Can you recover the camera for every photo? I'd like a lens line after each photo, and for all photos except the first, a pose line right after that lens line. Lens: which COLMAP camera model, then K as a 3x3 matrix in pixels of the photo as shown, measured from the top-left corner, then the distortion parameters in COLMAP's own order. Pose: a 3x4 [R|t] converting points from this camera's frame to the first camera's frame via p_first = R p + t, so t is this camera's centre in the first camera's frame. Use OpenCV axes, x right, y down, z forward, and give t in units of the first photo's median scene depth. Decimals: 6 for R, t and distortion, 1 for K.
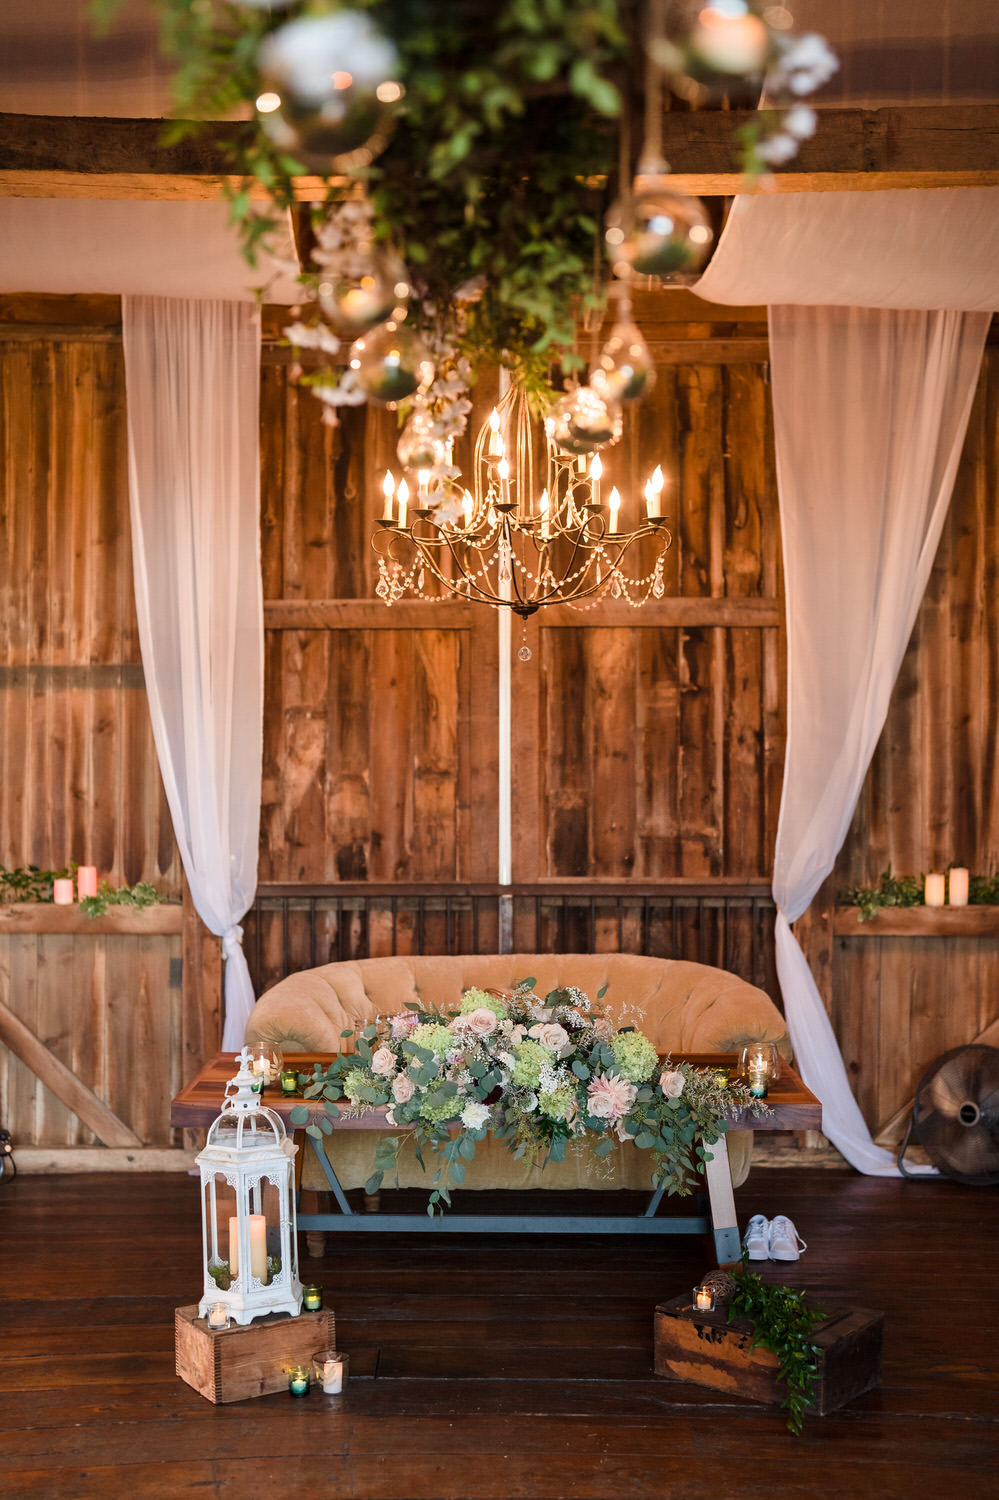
lens RADIAL K [[2141.4, 0, 499.5], [0, 2141.4, 750.0], [0, 0, 1]] dist [-0.009973, -0.001707]
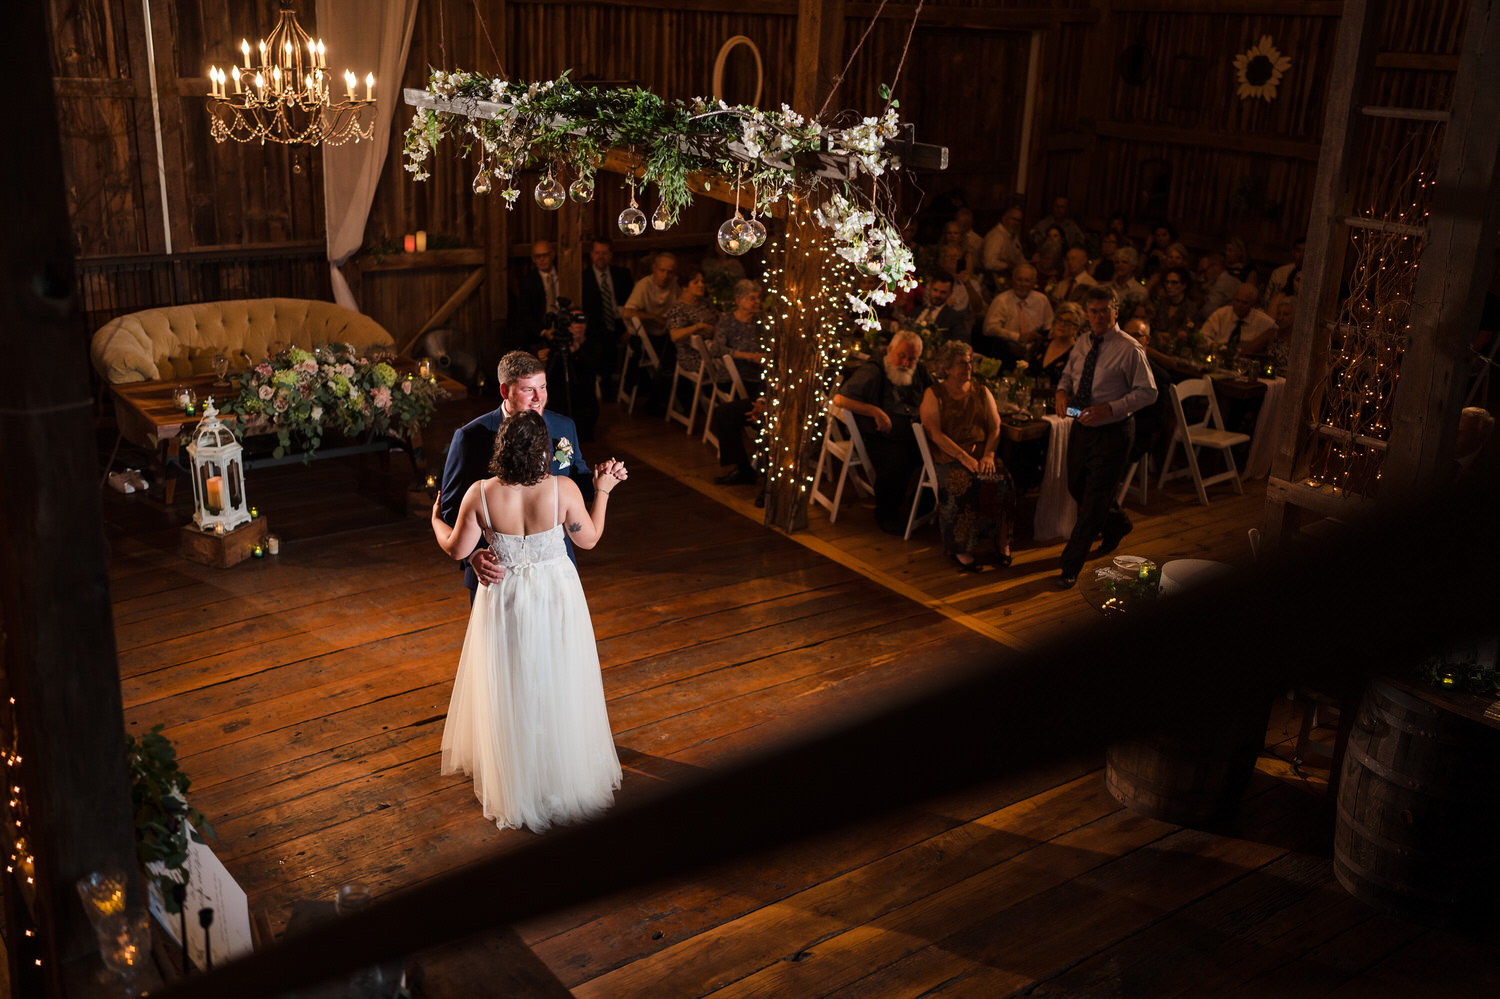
lens RADIAL K [[1530.2, 0, 750.0], [0, 1530.2, 499.5], [0, 0, 1]] dist [-0.009148, -0.003556]
pose [[0.793457, -0.160211, 0.587162, -0.376862], [-0.044102, 0.947061, 0.318009, -0.158879], [-0.607027, -0.278221, 0.744387, -0.244884]]
